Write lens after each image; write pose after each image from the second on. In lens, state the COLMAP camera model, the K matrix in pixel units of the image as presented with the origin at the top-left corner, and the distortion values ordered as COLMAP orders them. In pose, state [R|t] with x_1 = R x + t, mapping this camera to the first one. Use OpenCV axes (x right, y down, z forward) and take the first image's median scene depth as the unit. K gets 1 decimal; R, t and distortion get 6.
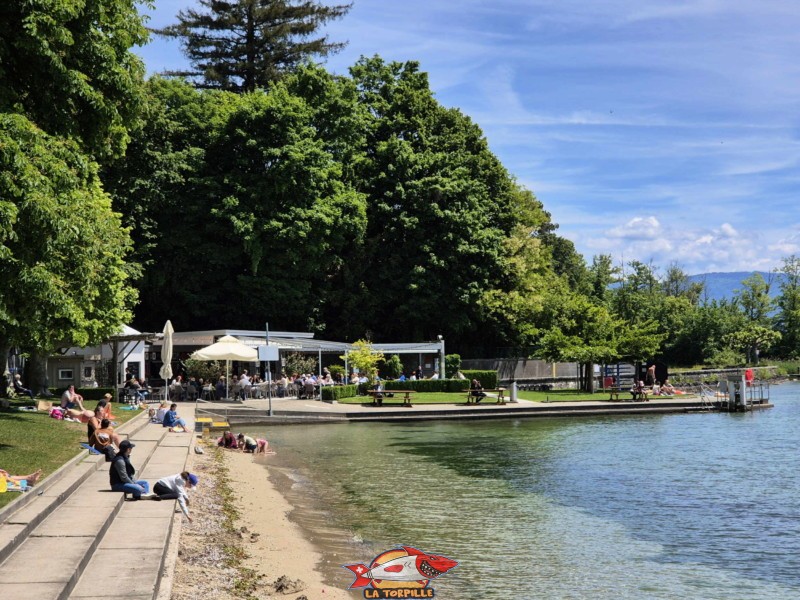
lens RADIAL K [[1604.7, 0, 425.3], [0, 1604.7, 301.5], [0, 0, 1]] dist [-0.549515, 6.892156]
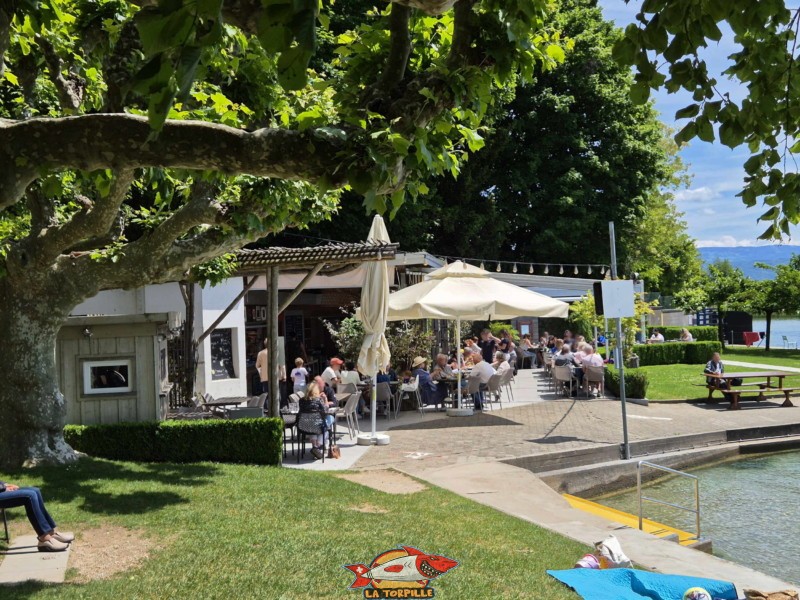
lens RADIAL K [[1063.7, 0, 430.7], [0, 1063.7, 298.4], [0, 0, 1]] dist [0.069924, 0.050465]
pose [[0.977574, -0.017021, 0.209902, -0.154406], [0.012413, 0.999653, 0.023251, 0.019831], [-0.210225, -0.020124, 0.977446, 0.583077]]
